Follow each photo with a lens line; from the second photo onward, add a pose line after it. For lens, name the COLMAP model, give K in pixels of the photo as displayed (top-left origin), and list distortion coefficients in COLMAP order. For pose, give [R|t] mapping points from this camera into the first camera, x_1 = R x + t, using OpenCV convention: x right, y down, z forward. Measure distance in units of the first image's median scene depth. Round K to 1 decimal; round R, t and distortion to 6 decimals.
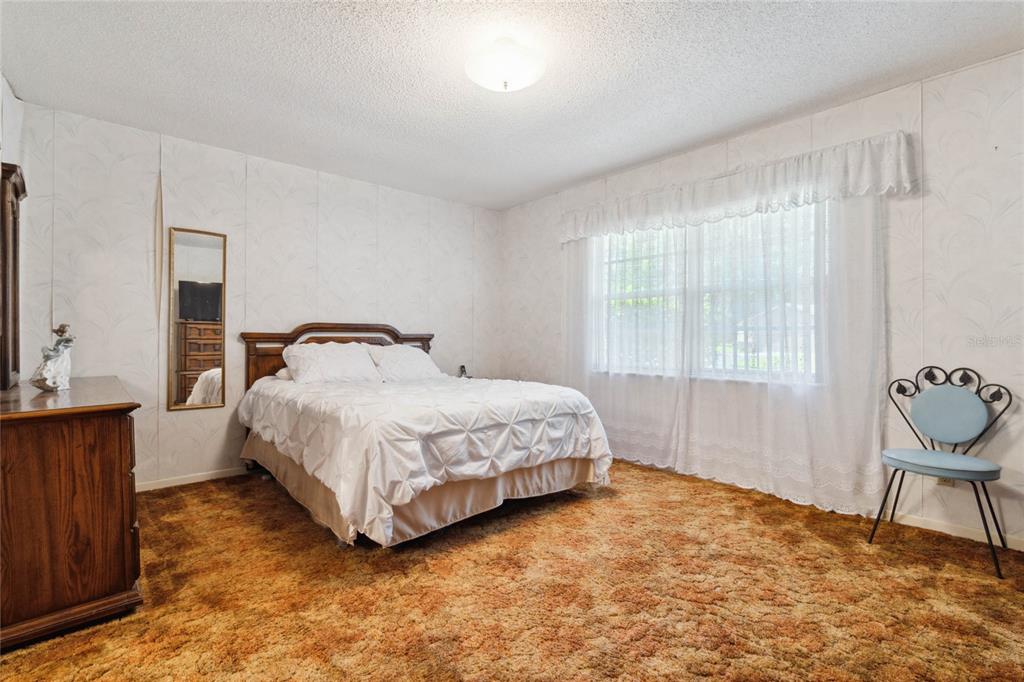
lens RADIAL K [[473.2, 0, 518.2], [0, 473.2, 340.8], [0, 0, 1]] dist [-0.016785, 0.002215]
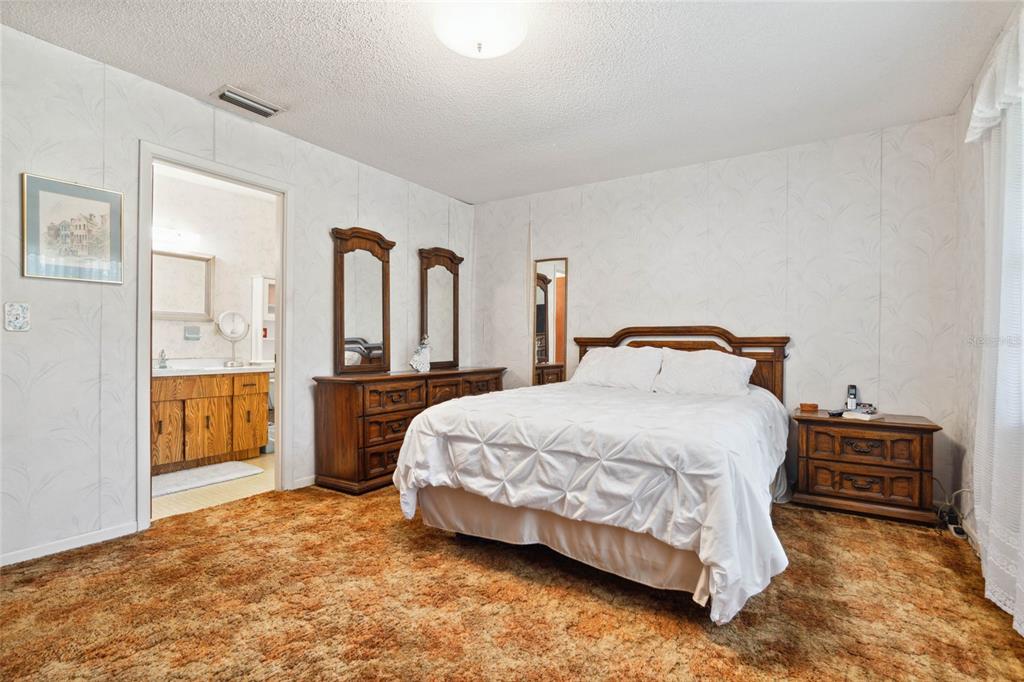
lens RADIAL K [[473.2, 0, 508.9], [0, 473.2, 339.9], [0, 0, 1]] dist [-0.016785, 0.002215]
pose [[0.263361, -0.004276, -0.964688, 0.744396], [-0.006538, 0.999959, -0.006217, -0.003955], [0.964675, 0.007945, 0.263322, 0.751130]]
